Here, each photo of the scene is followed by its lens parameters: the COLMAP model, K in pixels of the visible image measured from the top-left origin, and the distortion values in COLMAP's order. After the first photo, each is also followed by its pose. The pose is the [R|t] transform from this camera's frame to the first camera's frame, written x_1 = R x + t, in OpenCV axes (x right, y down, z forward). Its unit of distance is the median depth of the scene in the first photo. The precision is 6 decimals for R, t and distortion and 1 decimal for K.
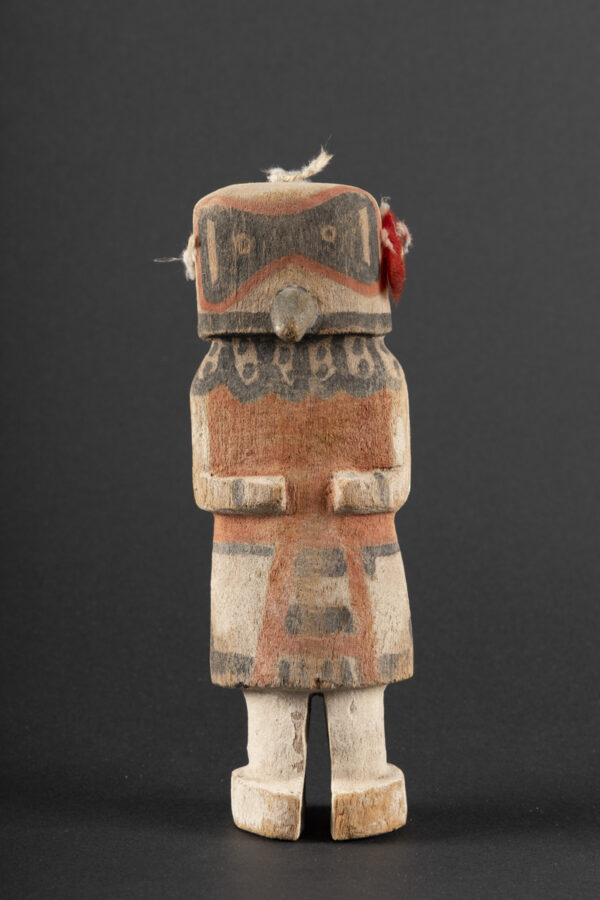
lens RADIAL K [[2351.2, 0, 299.6], [0, 2351.2, 448.7], [0, 0, 1]] dist [0.173695, 0.000000]
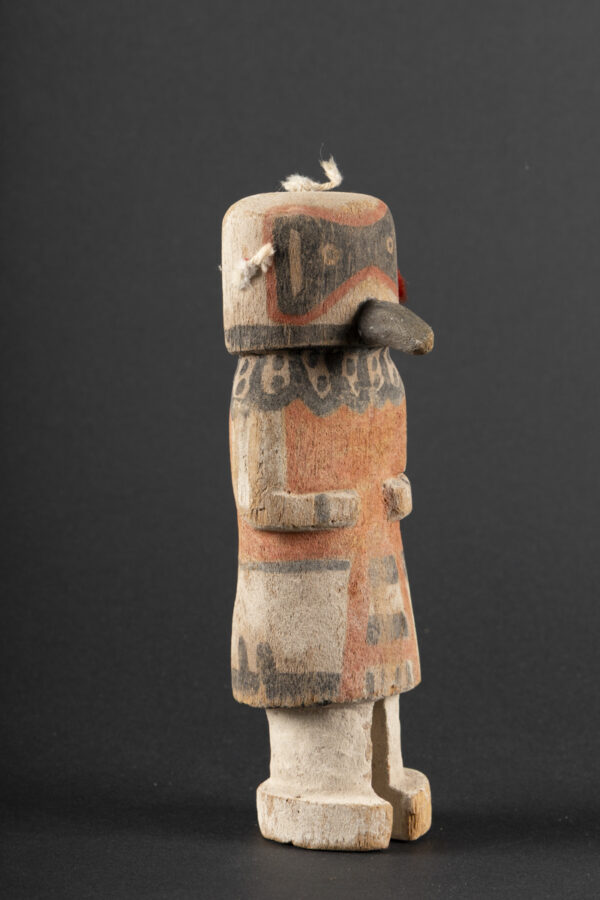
lens RADIAL K [[2351.2, 0, 300.8], [0, 2351.2, 443.6], [0, 0, 1]] dist [0.173695, 0.000000]
pose [[0.667781, -0.056155, 0.742236, -0.759346], [0.040142, 0.998416, 0.039421, -0.047347], [-0.743274, 0.003470, 0.668978, 0.350195]]
